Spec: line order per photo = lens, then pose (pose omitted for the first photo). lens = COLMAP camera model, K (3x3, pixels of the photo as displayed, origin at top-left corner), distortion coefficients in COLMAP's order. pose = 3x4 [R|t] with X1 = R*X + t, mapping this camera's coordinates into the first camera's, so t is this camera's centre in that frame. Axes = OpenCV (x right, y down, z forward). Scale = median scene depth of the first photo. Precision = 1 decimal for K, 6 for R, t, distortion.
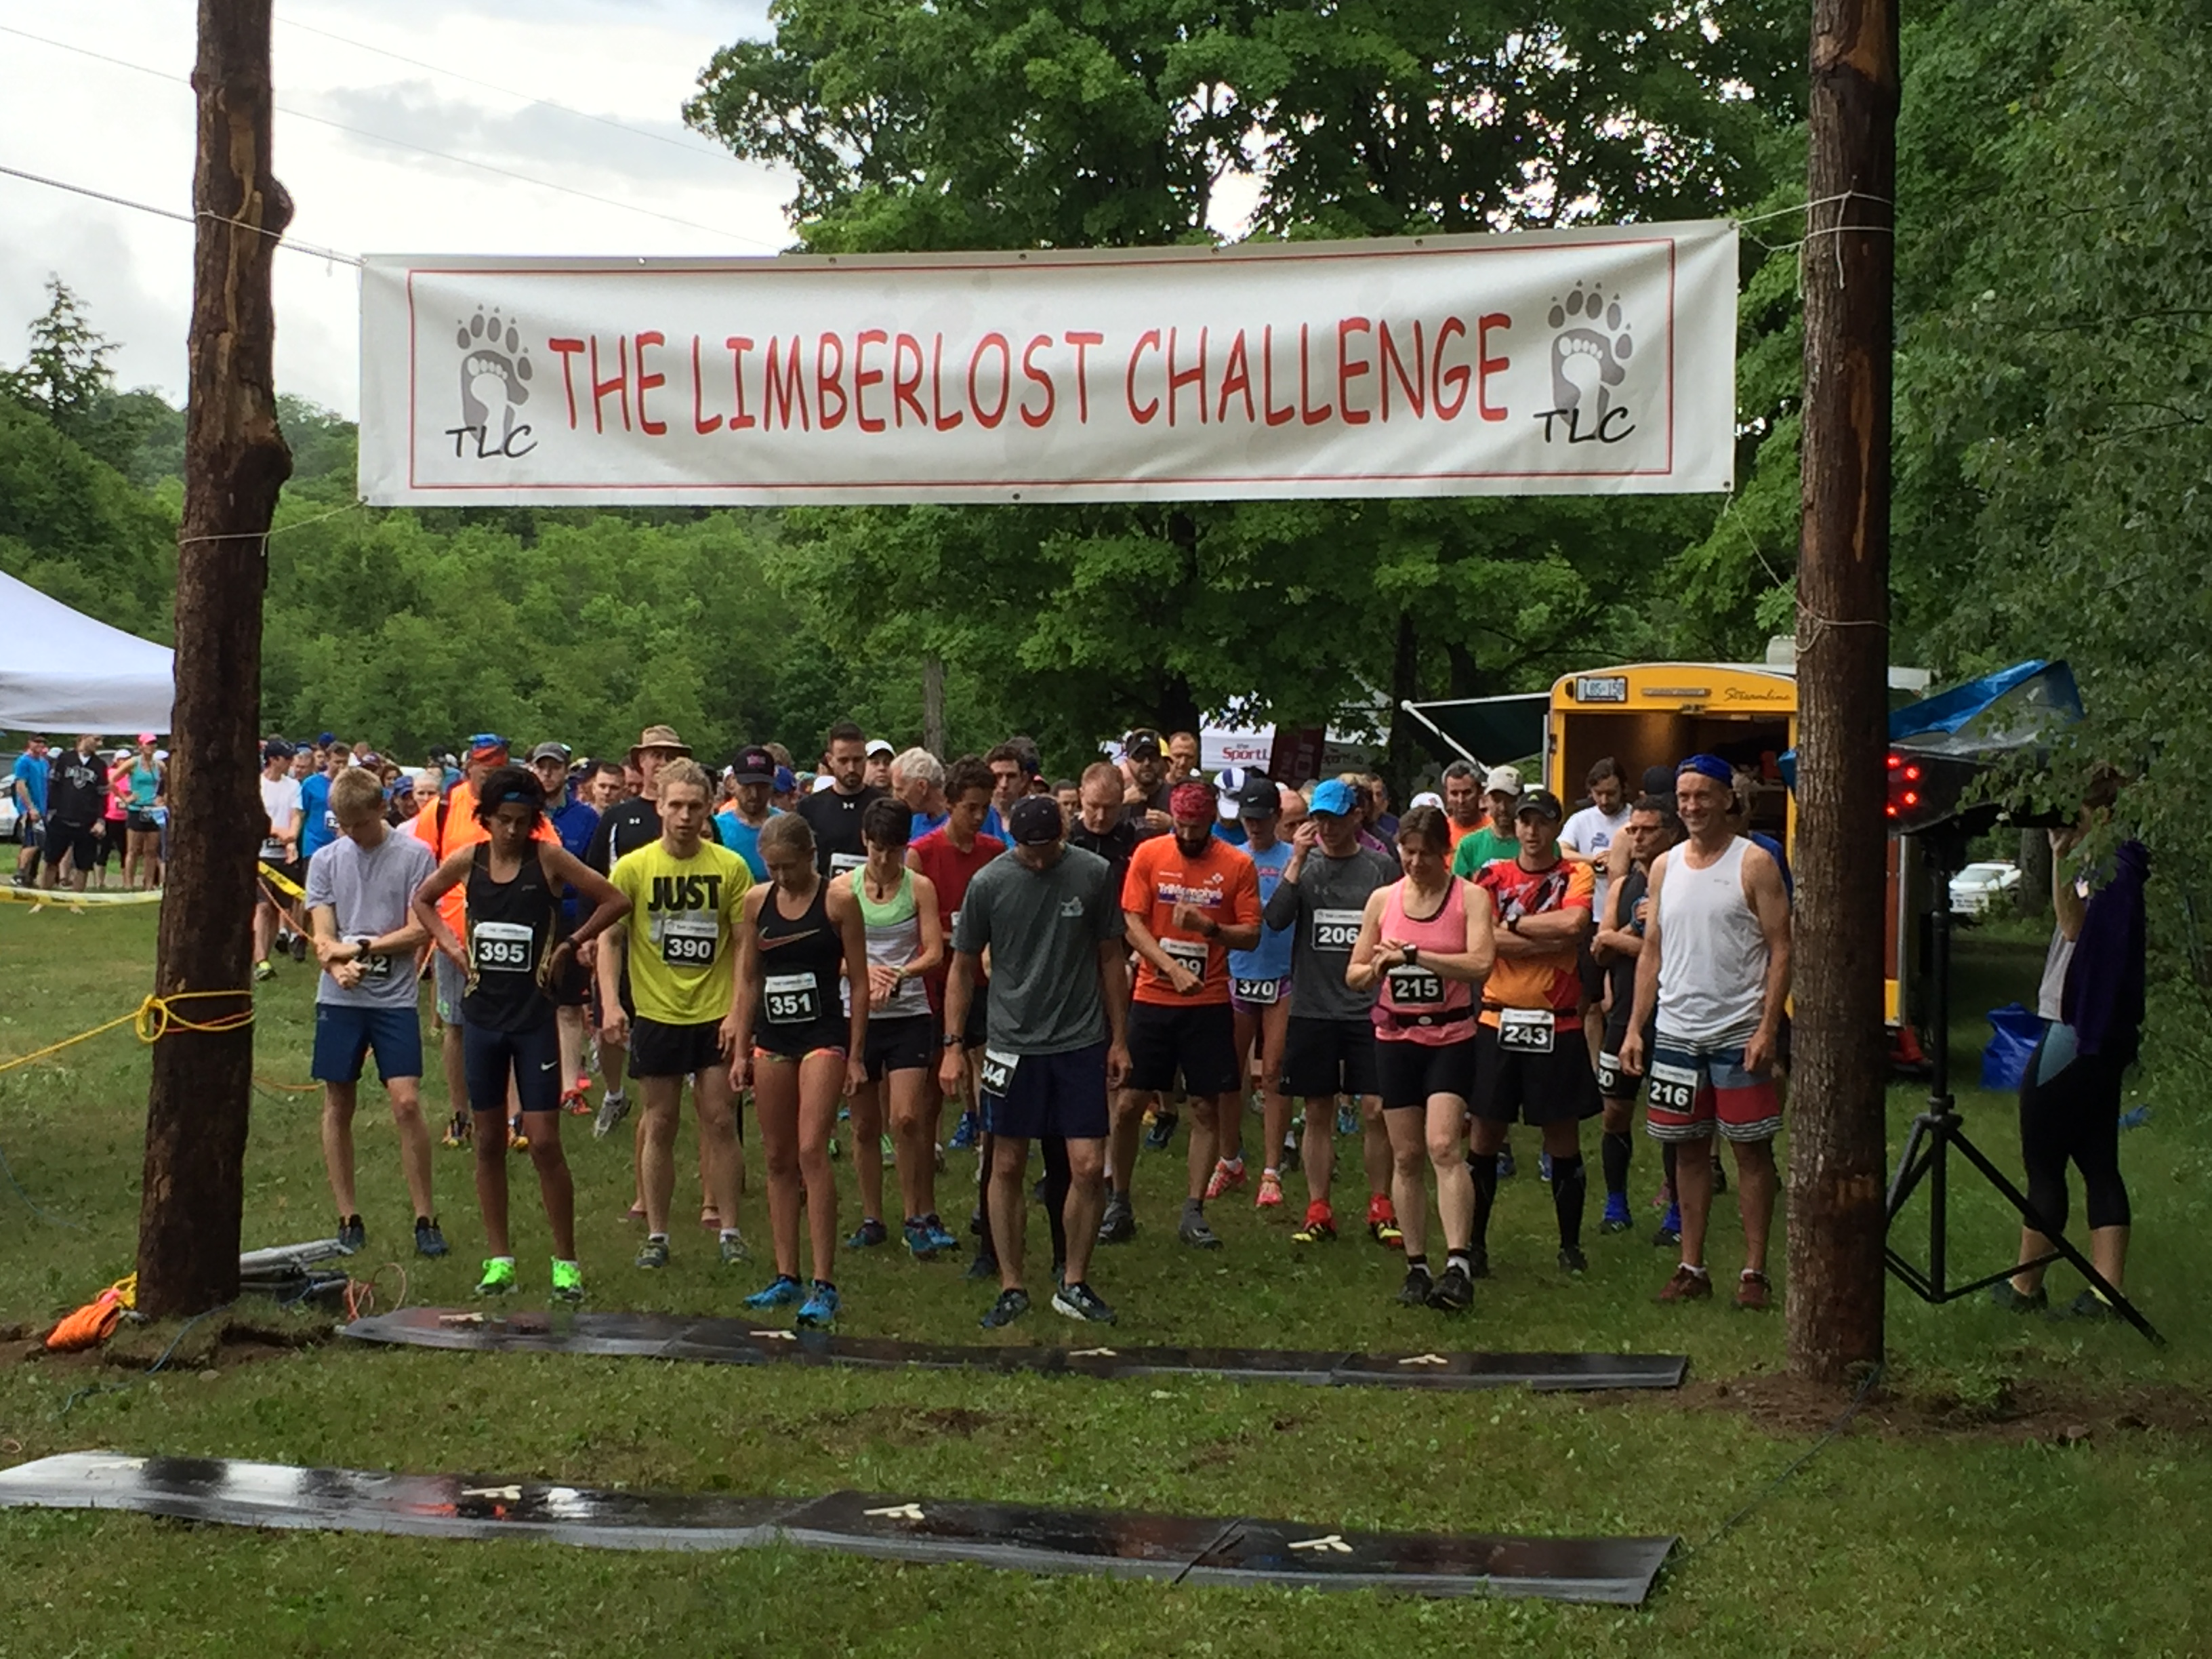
lens RADIAL K [[4019.9, 0, 1104.1], [0, 4019.9, 863.5], [0, 0, 1]] dist [0.085574, -0.060108]
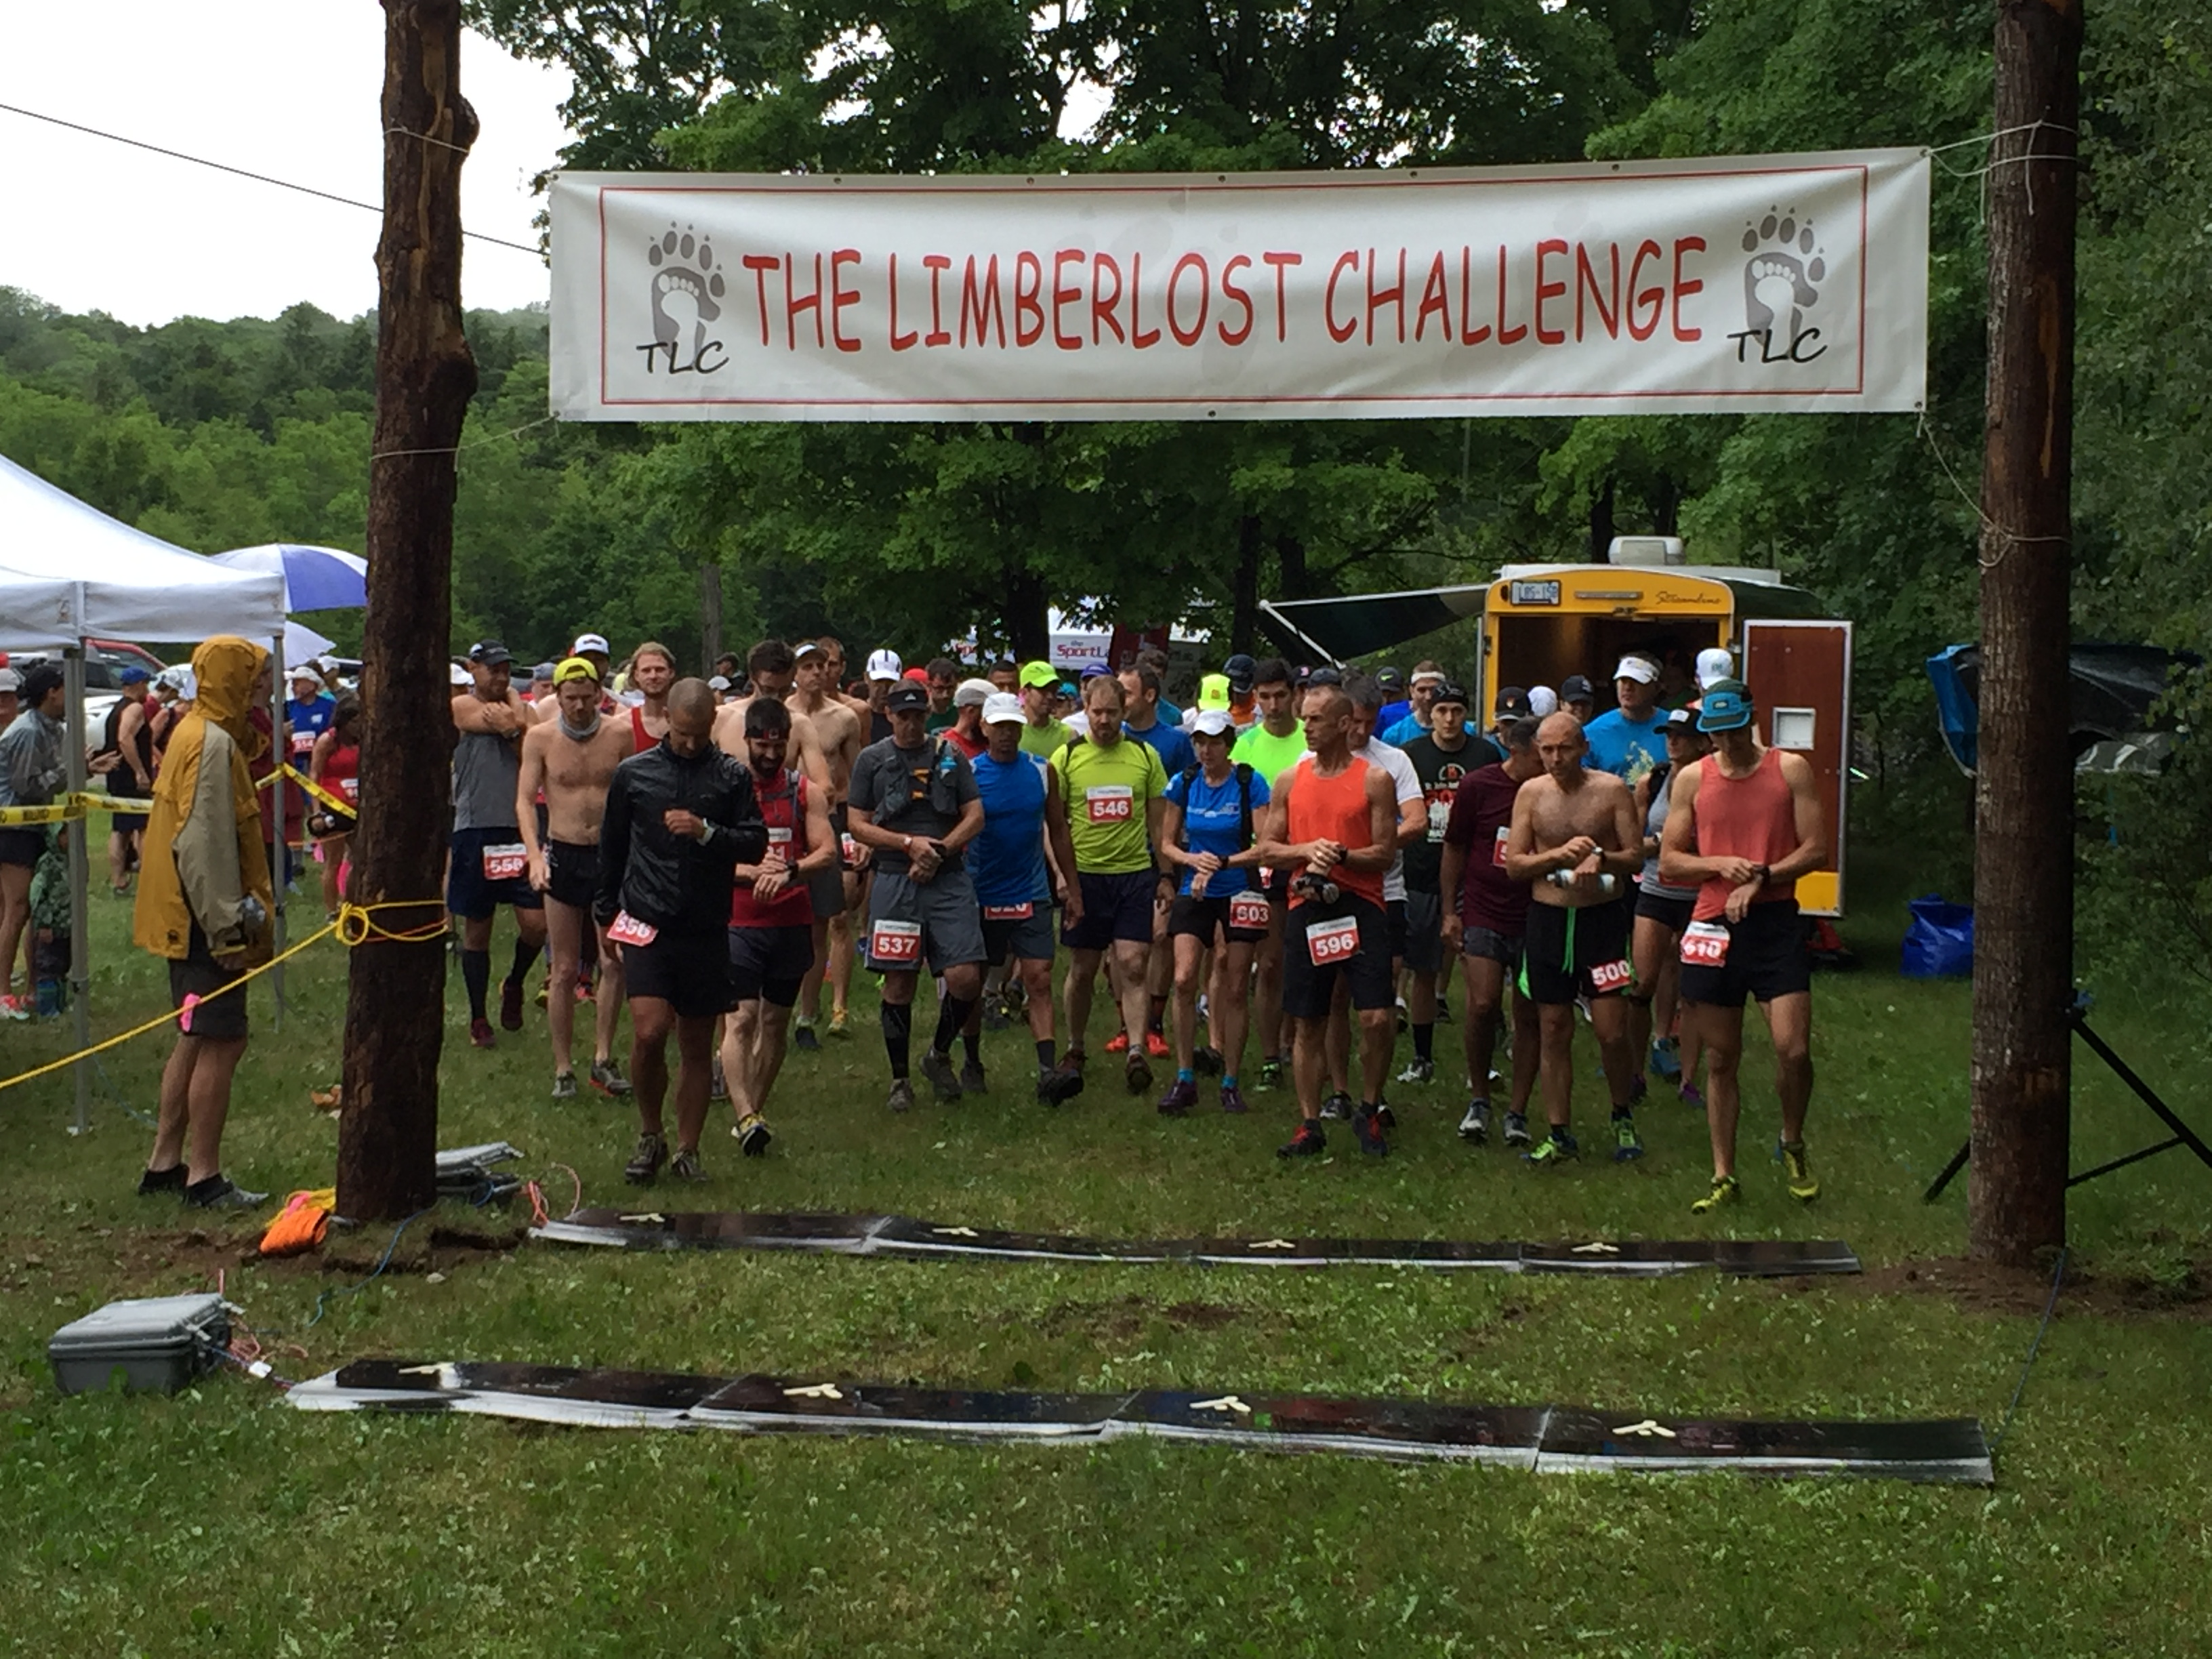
lens RADIAL K [[3935.2, 0, 1112.1], [0, 3935.2, 877.8], [0, 0, 1]] dist [0.048818, -0.028276]
pose [[0.997393, -0.005884, 0.071925, -0.119174], [0.003637, 0.999503, 0.031329, -0.004680], [-0.072073, -0.030985, 0.996918, 0.000252]]
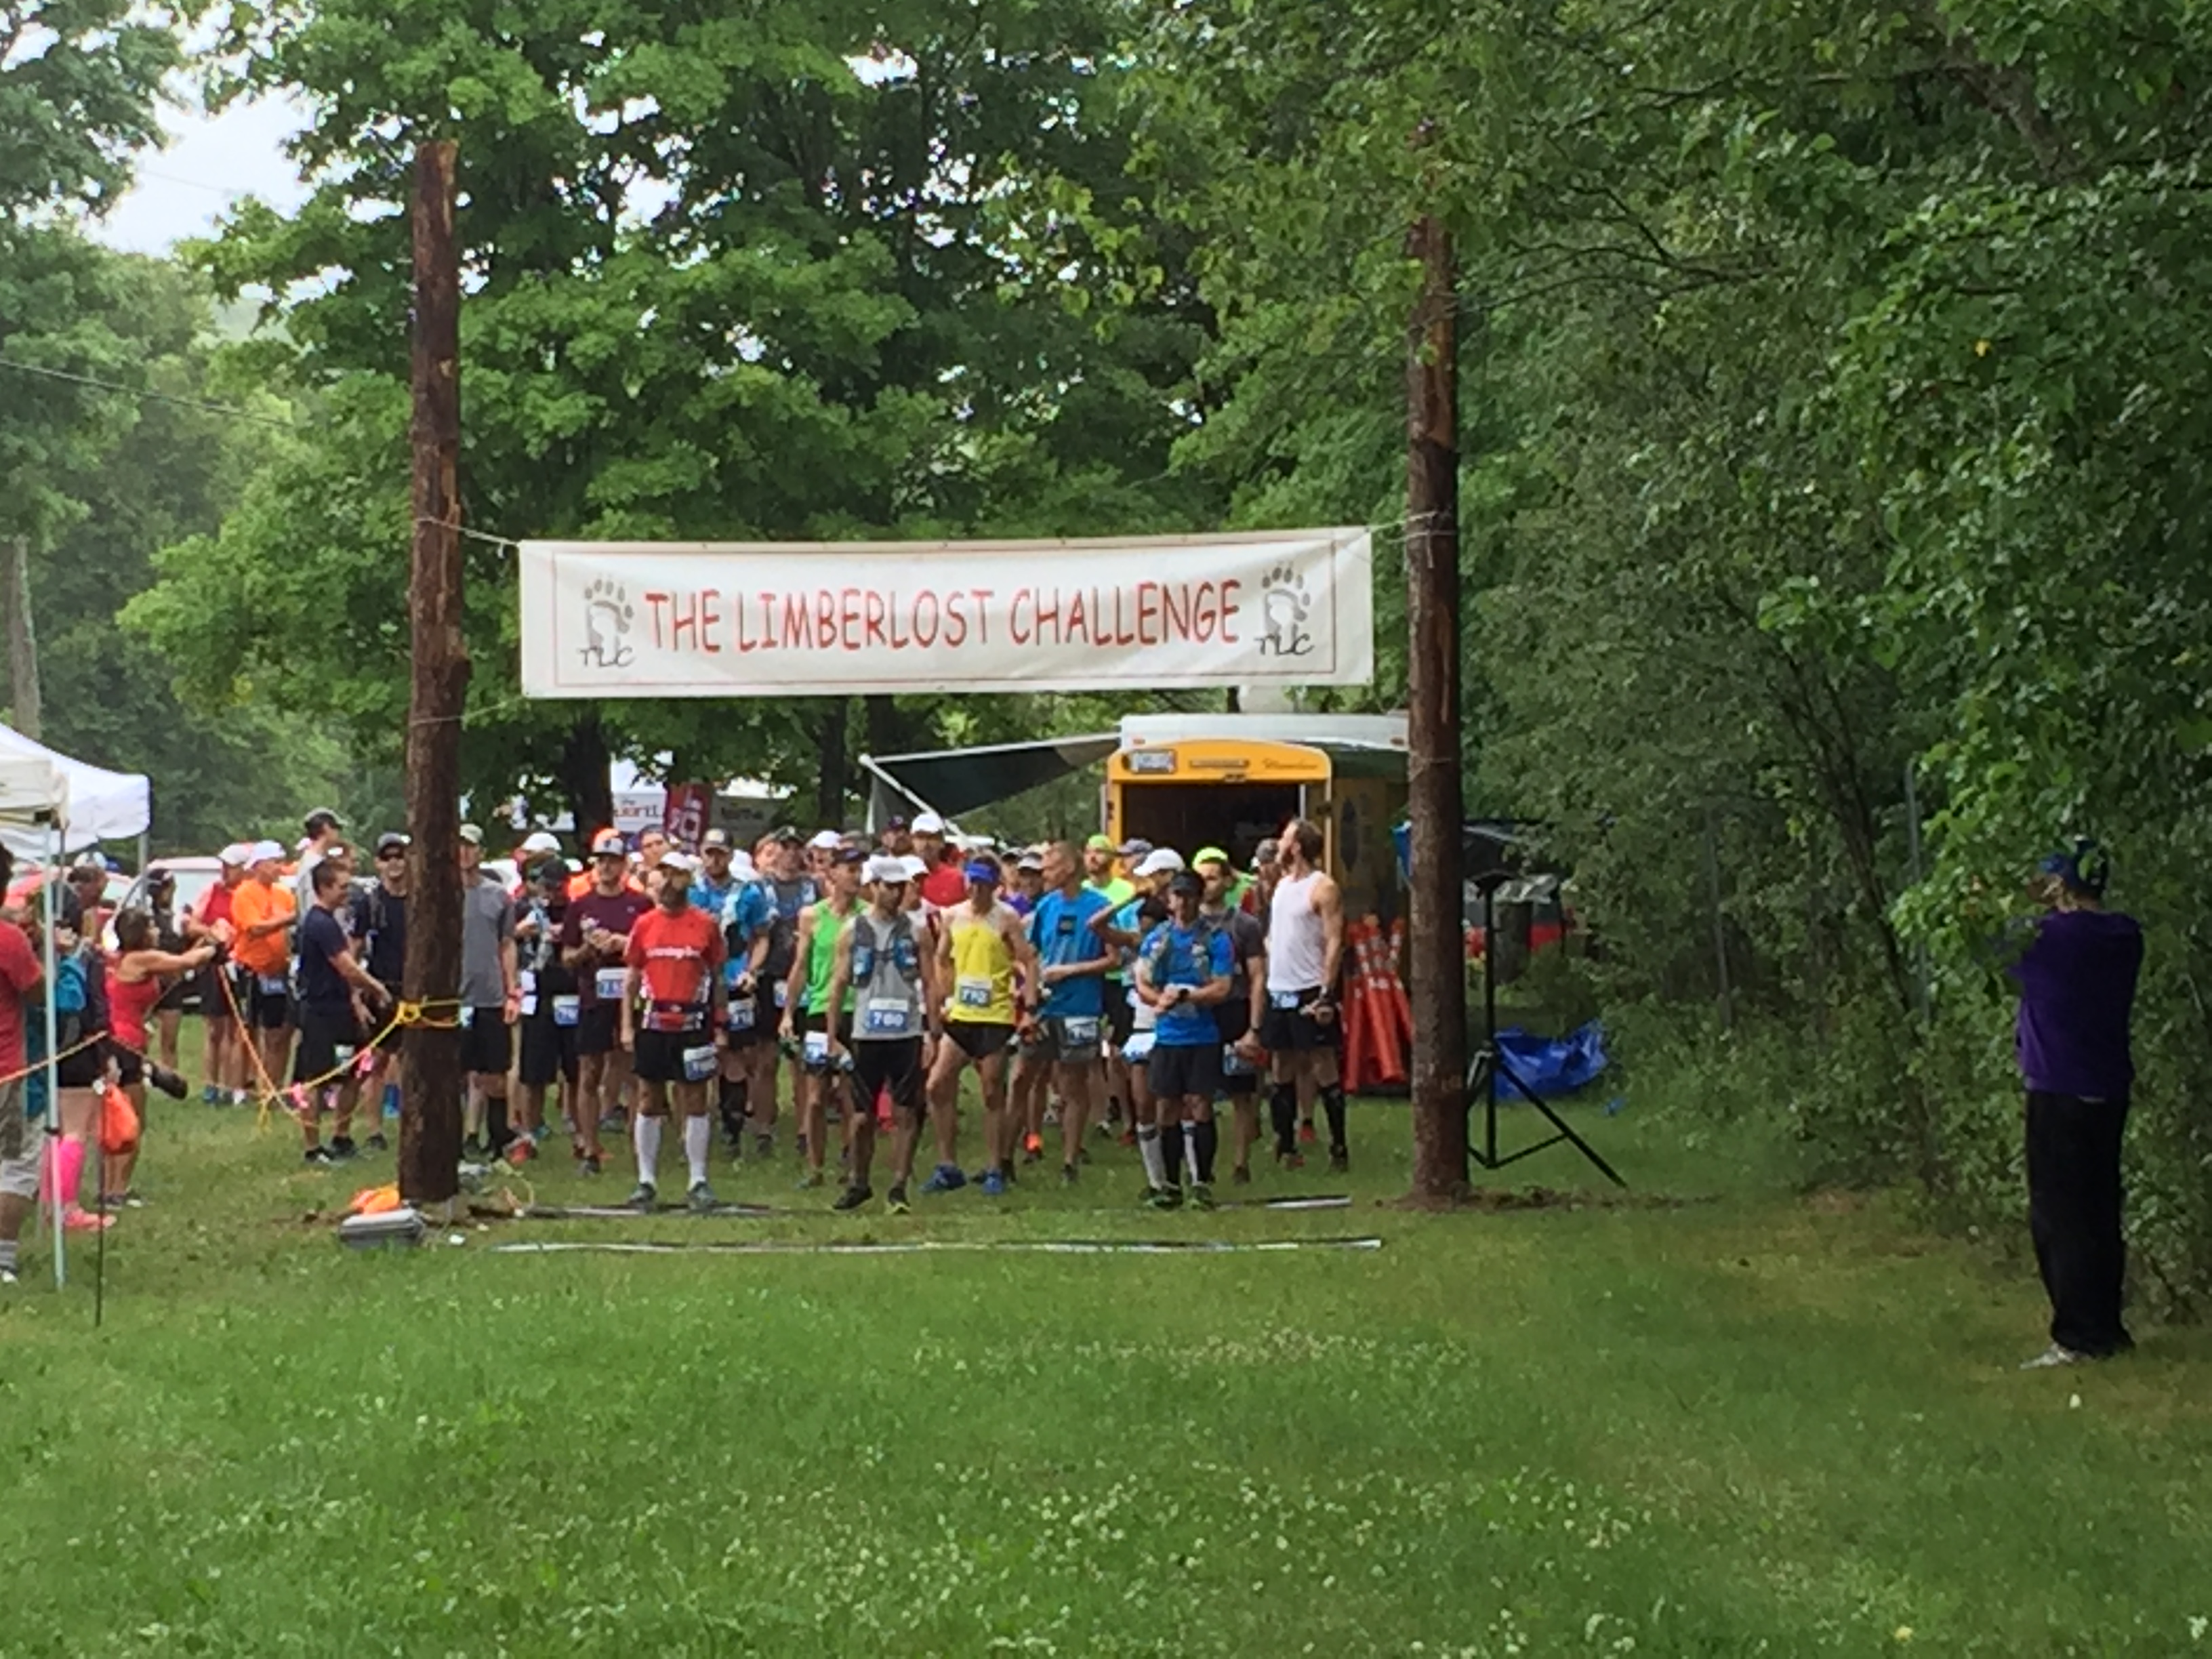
lens RADIAL K [[6424.5, 0, 1106.0], [0, 6424.5, 829.5], [0, 0, 1]] dist [-0.008345, 0.319214]
pose [[0.985778, -0.020743, 0.166768, -0.394175], [0.023996, 0.999559, -0.017514, 0.014619], [-0.166331, 0.021267, 0.985841, -1.602443]]
